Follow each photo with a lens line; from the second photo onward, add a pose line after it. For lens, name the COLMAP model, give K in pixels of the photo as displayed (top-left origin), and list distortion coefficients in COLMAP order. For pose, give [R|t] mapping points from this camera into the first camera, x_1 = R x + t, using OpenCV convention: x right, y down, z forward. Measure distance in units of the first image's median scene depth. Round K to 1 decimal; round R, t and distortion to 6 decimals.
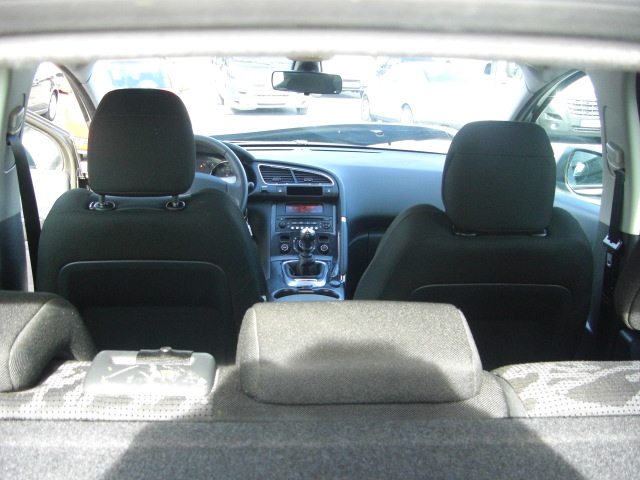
lens RADIAL K [[719.3, 0, 298.5], [0, 719.3, 272.5], [0, 0, 1]] dist [-0.190986, 0.147181]
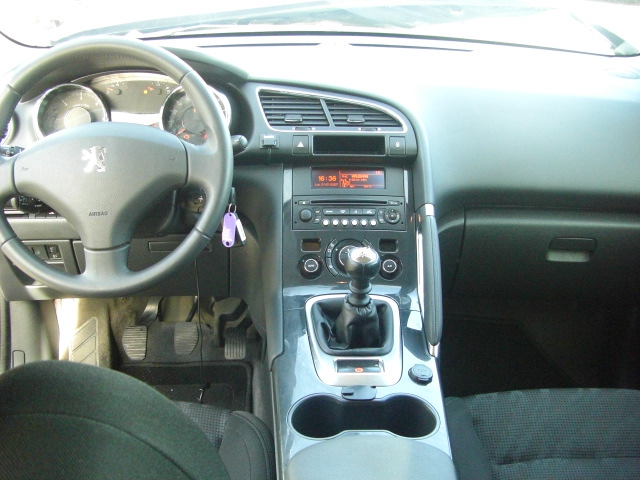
lens RADIAL K [[719.3, 0, 298.5], [0, 719.3, 272.5], [0, 0, 1]] dist [-0.190986, 0.147181]
pose [[0.999838, -0.002303, -0.017866, -0.018138], [0.005697, 0.981312, 0.192340, -0.121985], [0.017089, -0.192410, 0.981166, 0.492969]]
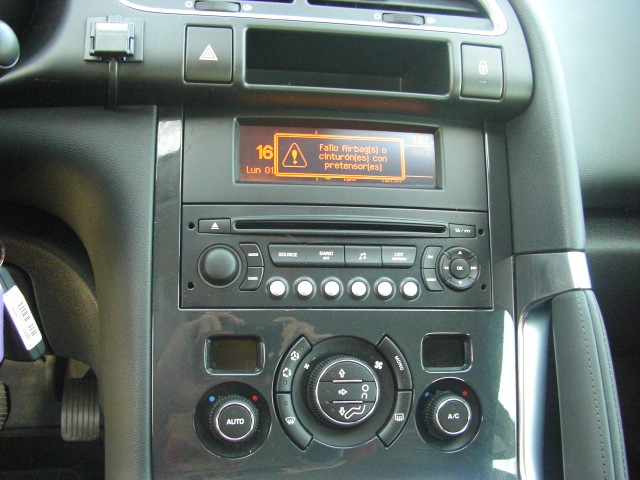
lens RADIAL K [[719.3, 0, 298.5], [0, 719.3, 272.5], [0, 0, 1]] dist [-0.190986, 0.147181]
pose [[0.991821, 0.008792, 0.127337, -0.024998], [-0.050880, 0.942171, 0.331248, -0.121035], [-0.117061, -0.335018, 0.934912, 0.823494]]
